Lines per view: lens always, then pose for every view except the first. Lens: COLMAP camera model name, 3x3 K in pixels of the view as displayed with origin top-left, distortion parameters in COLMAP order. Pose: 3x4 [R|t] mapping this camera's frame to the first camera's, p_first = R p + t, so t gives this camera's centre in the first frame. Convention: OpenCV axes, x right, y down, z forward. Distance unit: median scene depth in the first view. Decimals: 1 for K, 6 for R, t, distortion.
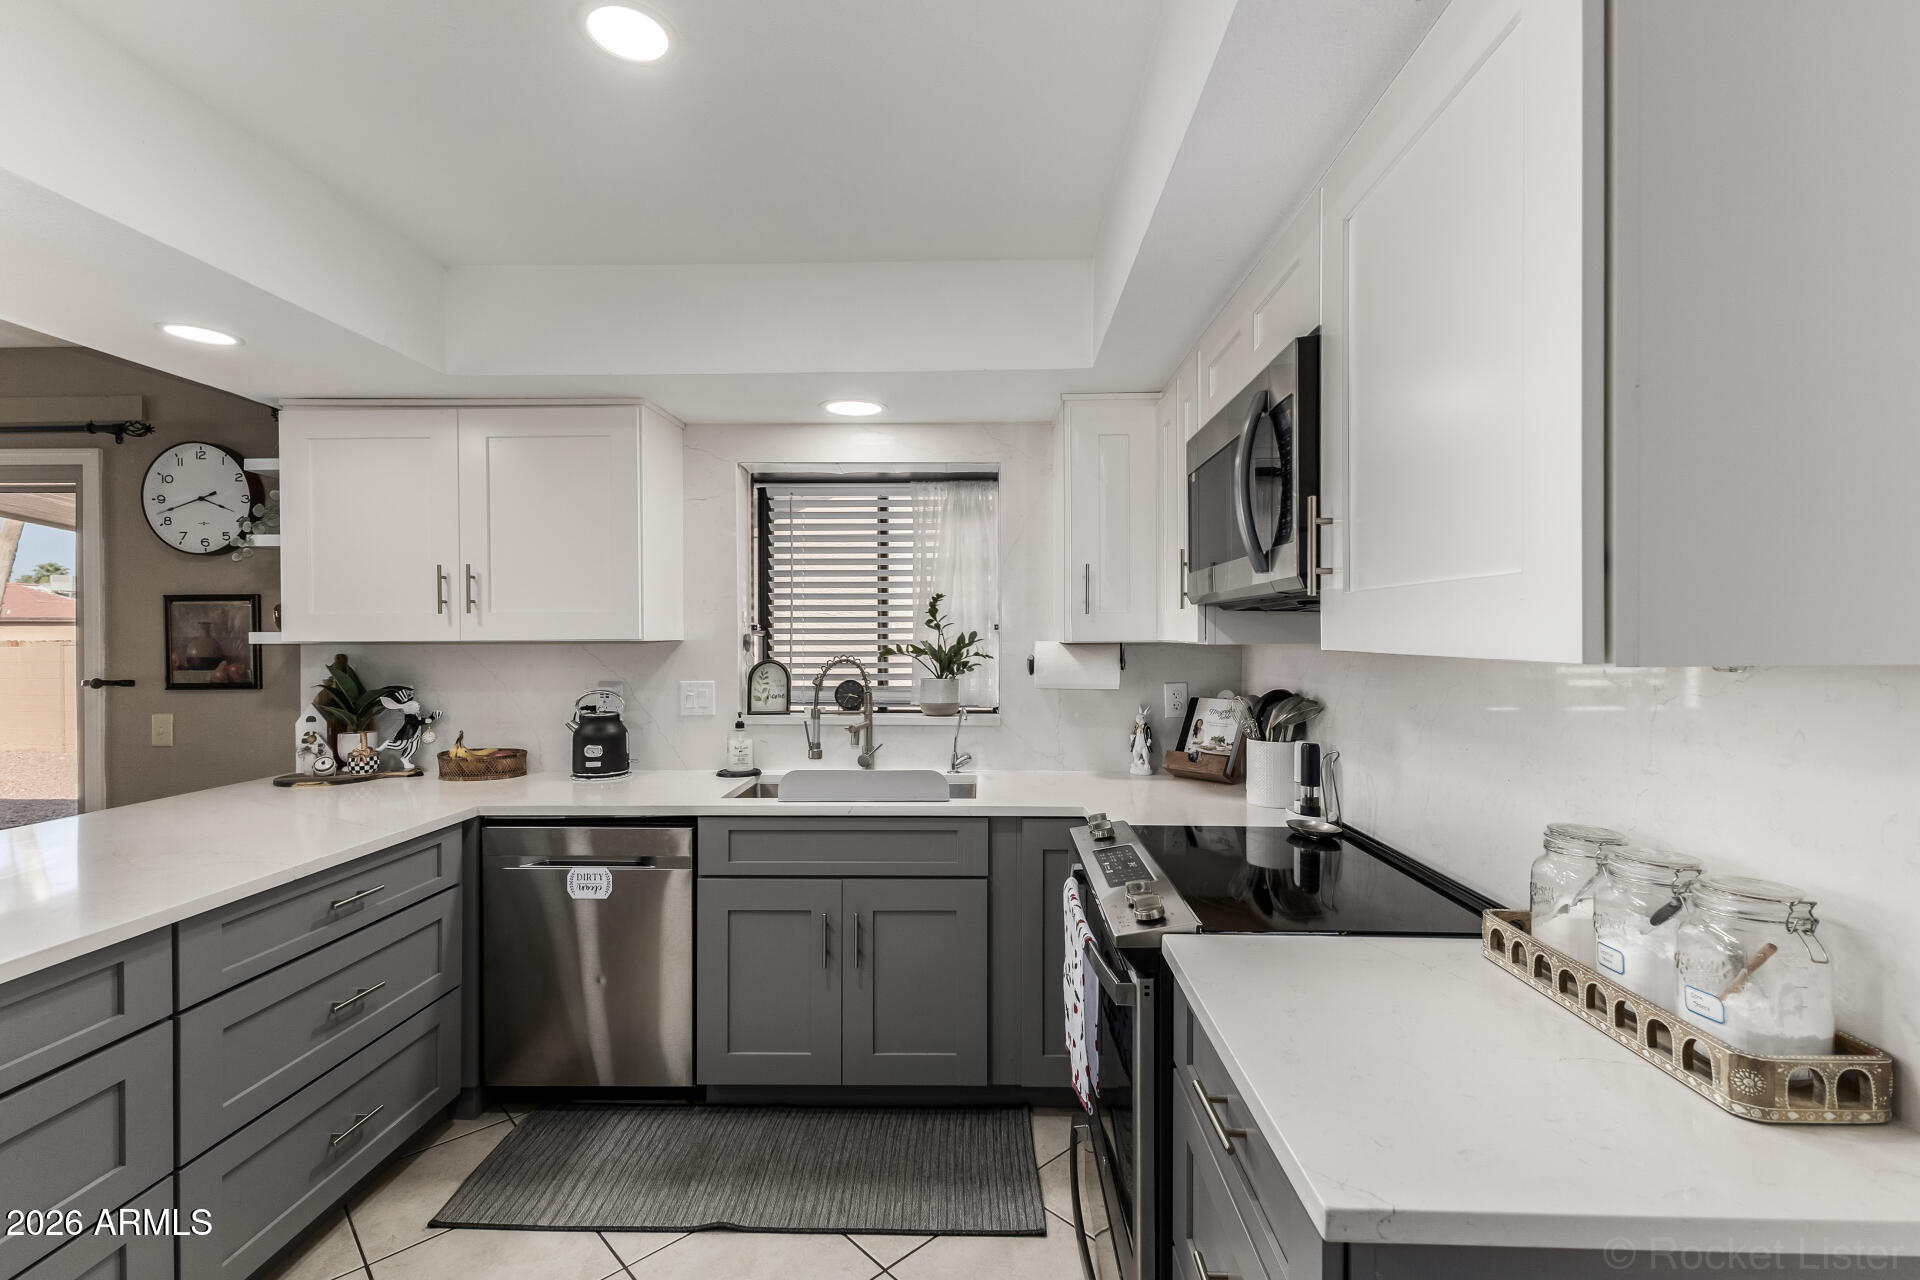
lens RADIAL K [[825.2, 0, 960.0], [0, 825.2, 640.0], [0, 0, 1]] dist [0.002325, 0.000320]
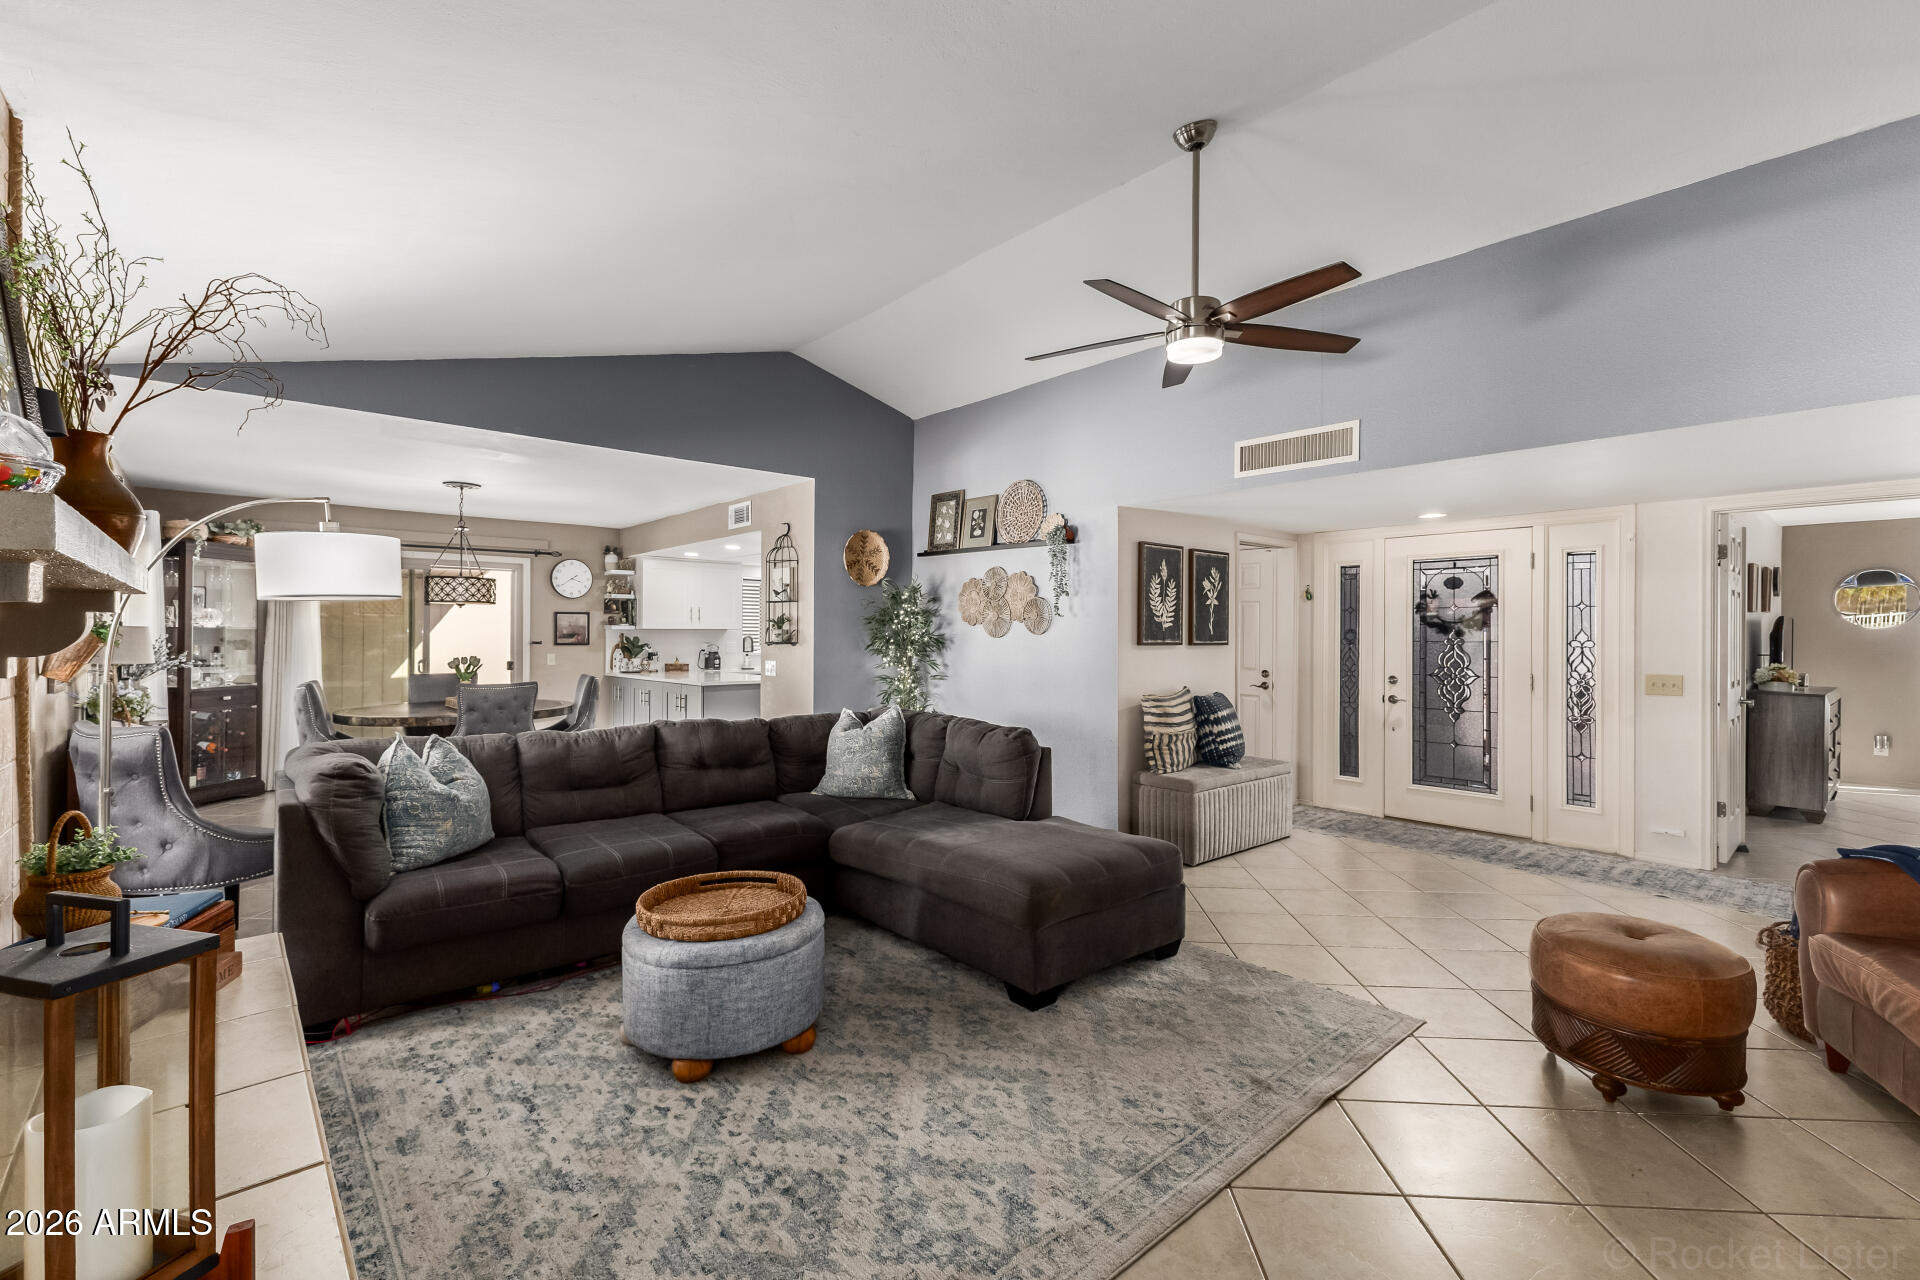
lens RADIAL K [[825.2, 0, 960.0], [0, 825.2, 640.0], [0, 0, 1]] dist [0.002325, 0.000320]
pose [[0.725064, 0.007028, 0.688646, -1.961821], [-0.009097, 0.999958, -0.000627, 0.032849], [-0.688621, -0.005810, 0.725098, -2.063650]]
